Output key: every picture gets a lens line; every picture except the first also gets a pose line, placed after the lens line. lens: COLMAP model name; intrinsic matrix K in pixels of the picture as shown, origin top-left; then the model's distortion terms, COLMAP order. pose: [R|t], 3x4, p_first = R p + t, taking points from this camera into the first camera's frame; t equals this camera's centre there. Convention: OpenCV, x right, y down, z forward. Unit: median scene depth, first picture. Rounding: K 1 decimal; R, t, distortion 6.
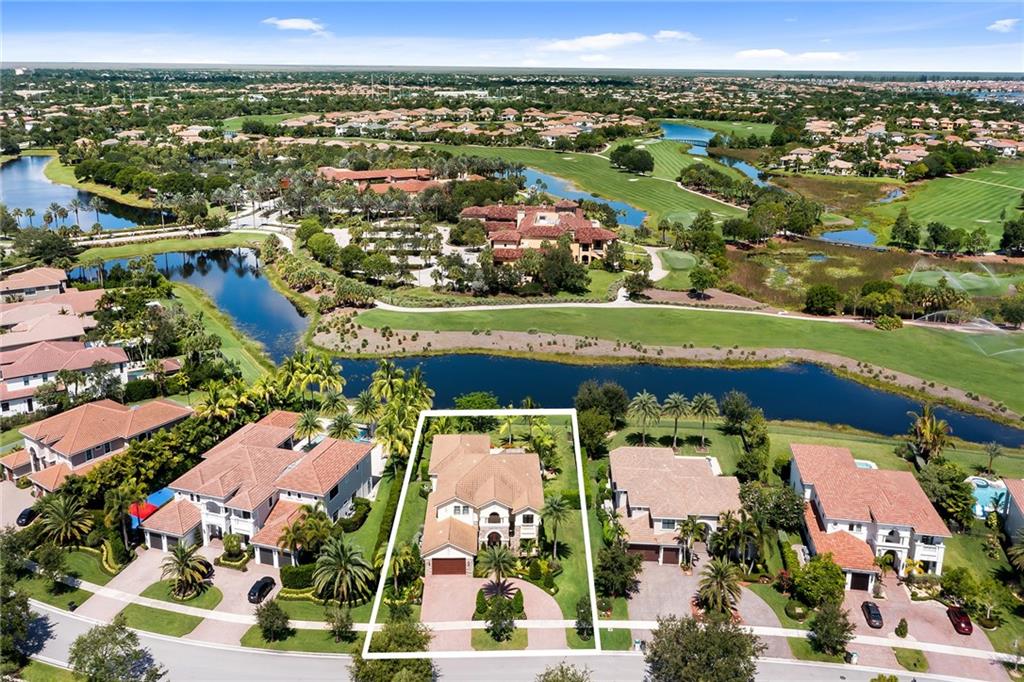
lens RADIAL K [[791.6, 0, 512.0], [0, 791.6, 341.0], [0, 0, 1]] dist [-0.010175, 0.001799]
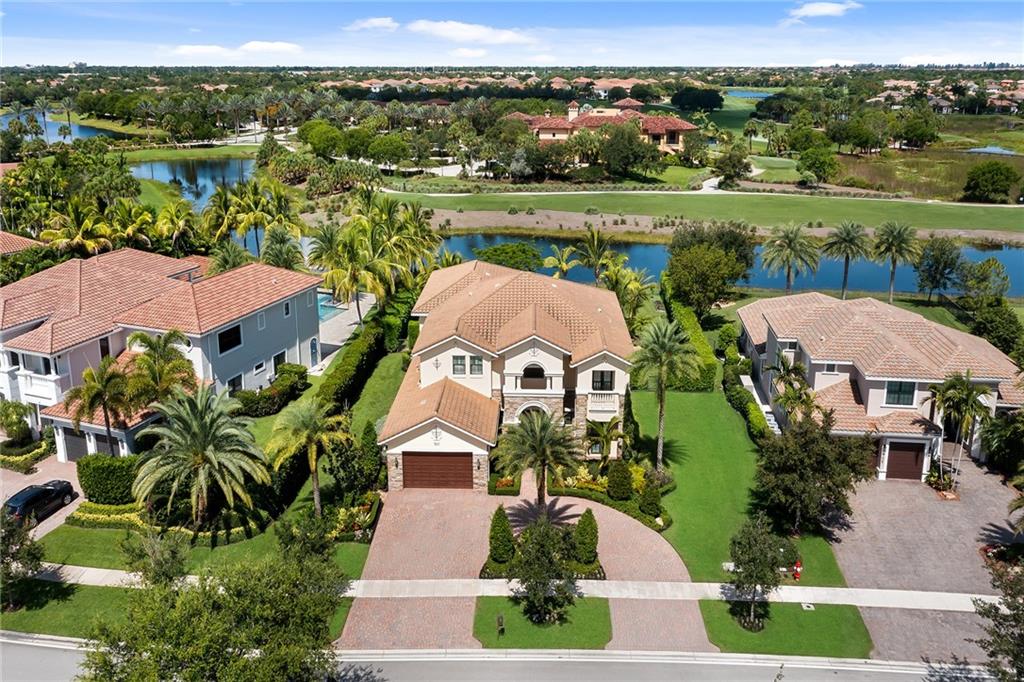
lens RADIAL K [[791.6, 0, 512.0], [0, 791.6, 341.0], [0, 0, 1]] dist [-0.010175, 0.001799]
pose [[0.998331, 0.008065, -0.057185, -0.007943], [-0.008183, 0.999965, -0.001819, 0.200683], [0.057168, 0.002284, 0.998362, 0.507883]]
